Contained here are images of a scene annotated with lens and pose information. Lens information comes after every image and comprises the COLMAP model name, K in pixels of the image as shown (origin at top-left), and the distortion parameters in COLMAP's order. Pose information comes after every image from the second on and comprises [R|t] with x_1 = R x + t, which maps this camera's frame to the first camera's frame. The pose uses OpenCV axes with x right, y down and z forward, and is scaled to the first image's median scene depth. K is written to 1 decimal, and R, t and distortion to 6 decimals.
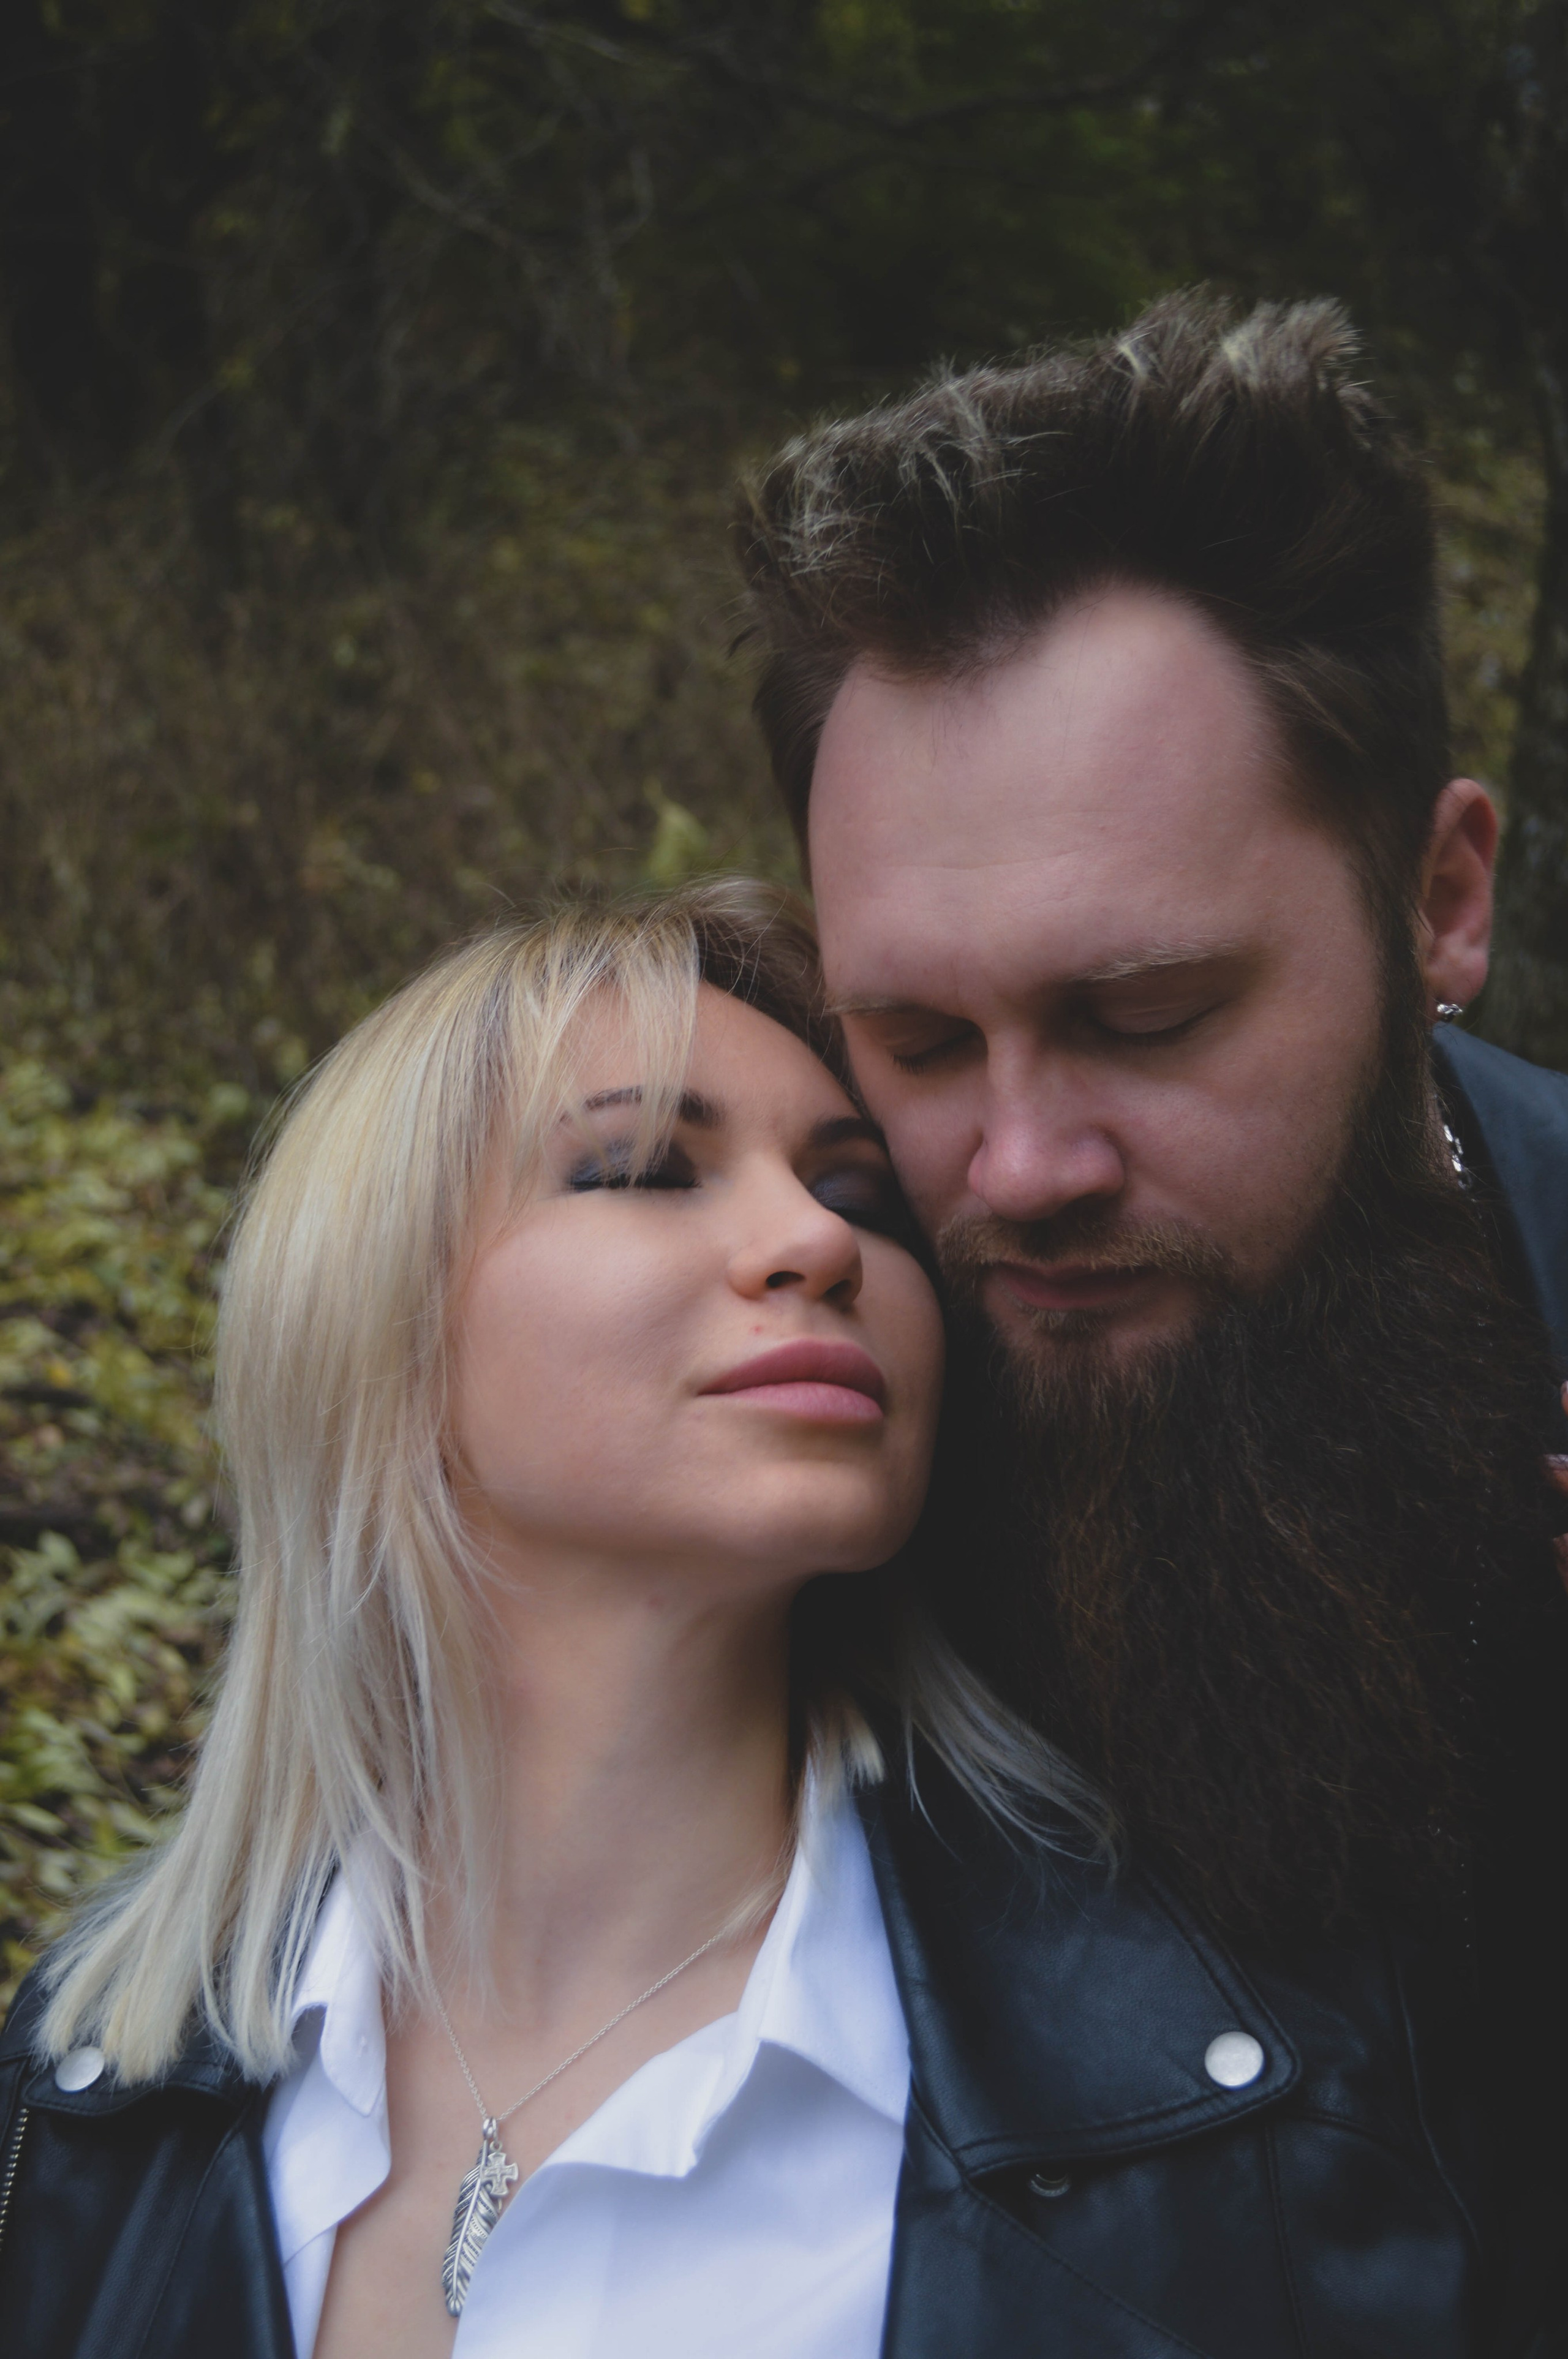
lens RADIAL K [[3184.7, 0, 784.0], [0, 3184.7, 1179.5], [0, 0, 1]] dist [-0.050167, 0.029834]
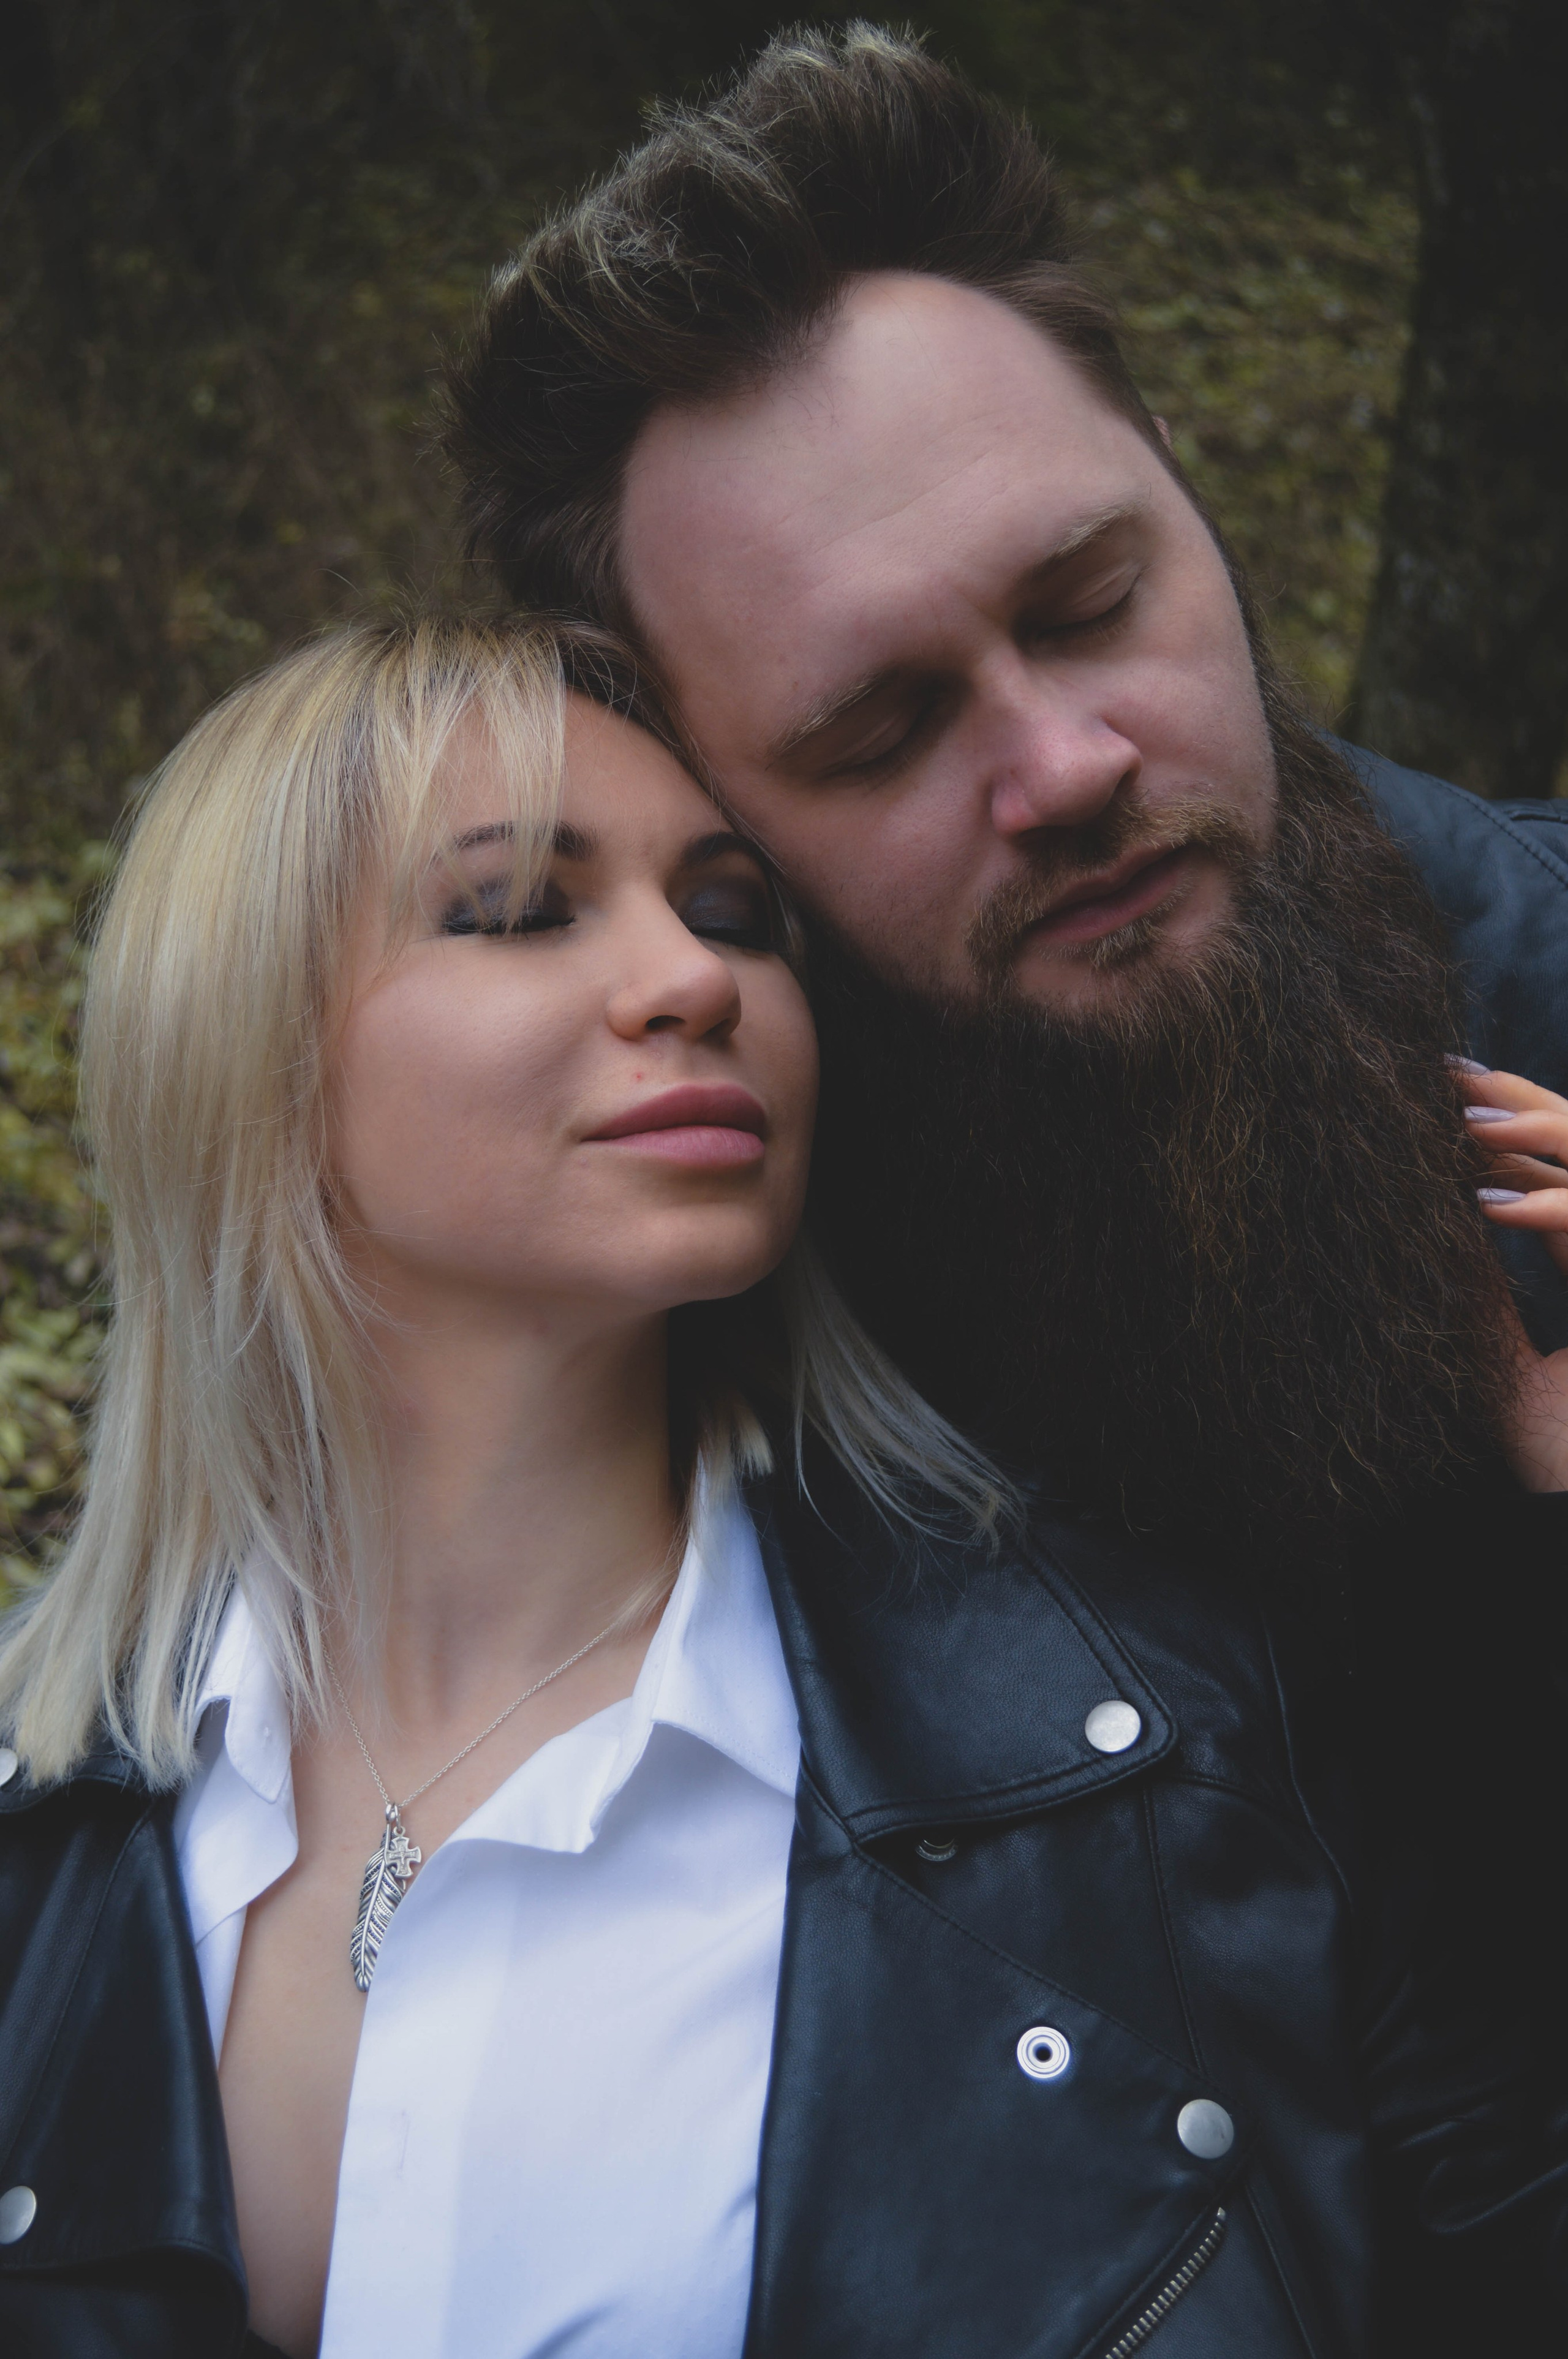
lens RADIAL K [[3184.7, 0, 784.0], [0, 3184.7, 1179.5], [0, 0, 1]] dist [-0.050167, 0.029834]
pose [[0.999132, -0.018570, 0.037285, -0.000277], [0.015670, 0.996937, 0.076623, 0.007846], [-0.038594, -0.075973, 0.996363, -0.006847]]
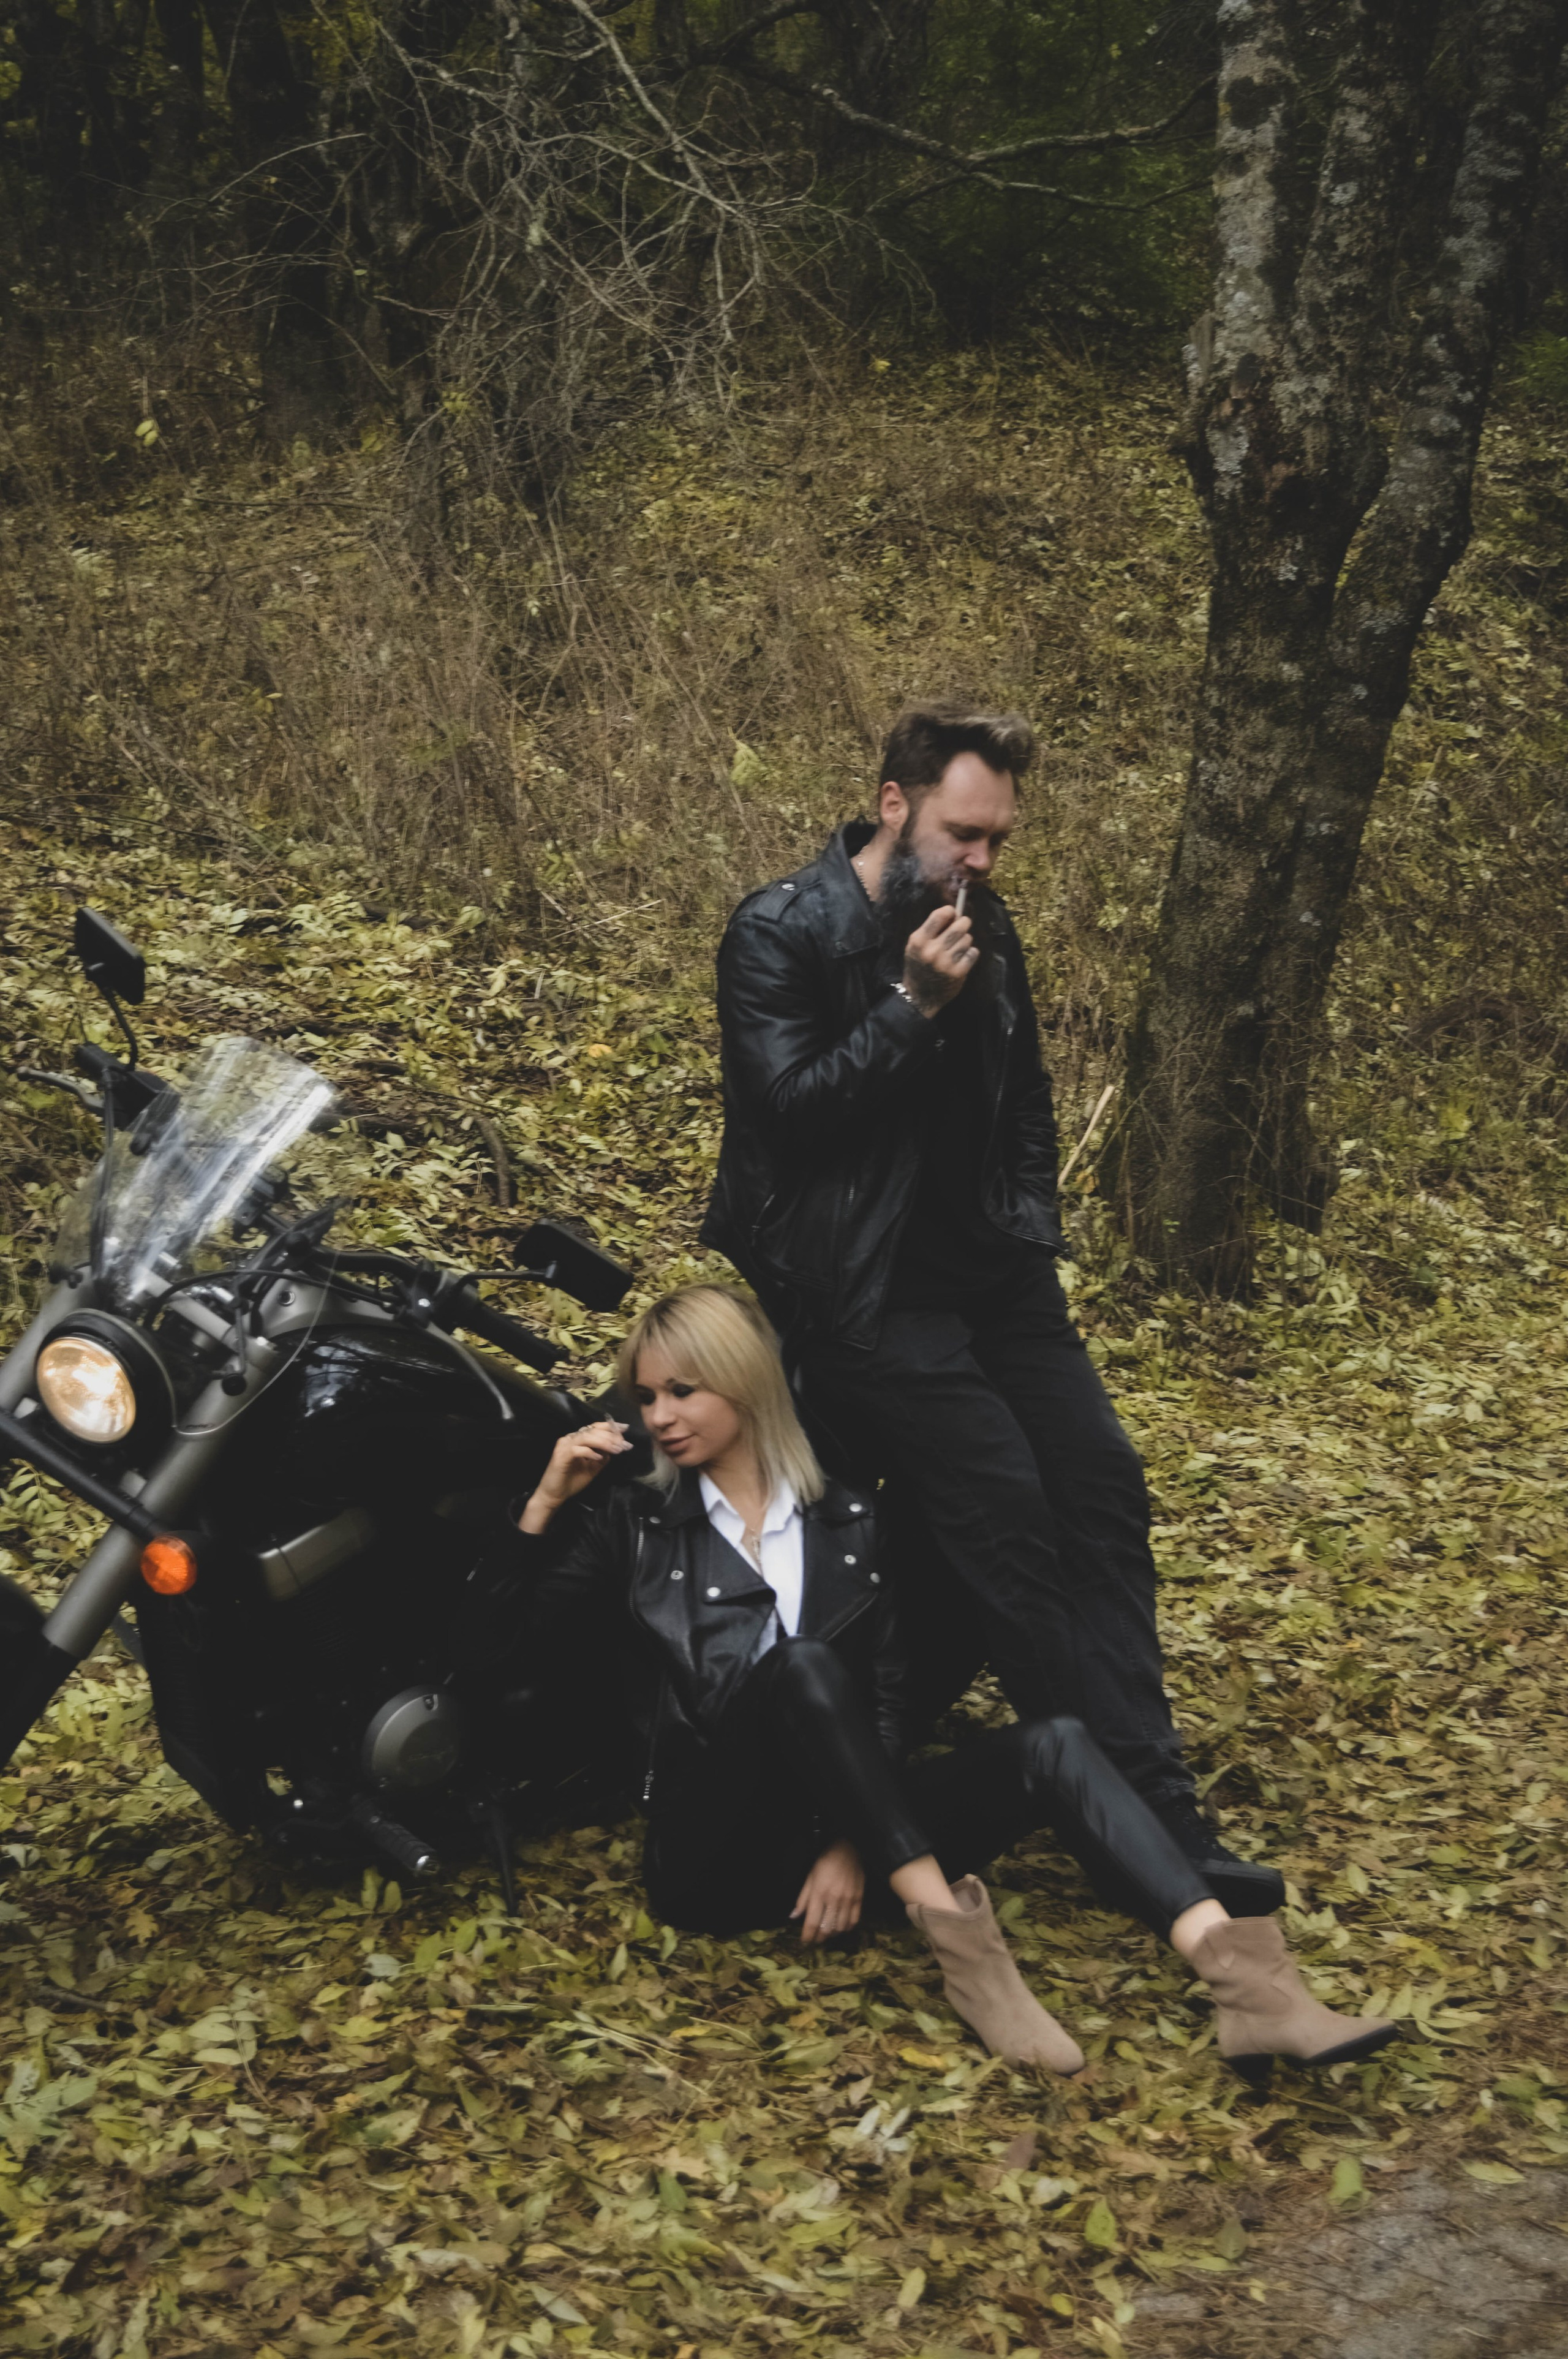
lens RADIAL K [[3184.7, 0, 784.0], [0, 3184.7, 1179.5], [0, 0, 1]] dist [-0.050167, 0.029834]
pose [[0.998738, 0.019207, -0.046399, 0.208625], [-0.017333, 0.999031, 0.040458, 0.140921], [0.047131, -0.039603, 0.998103, -2.044023]]
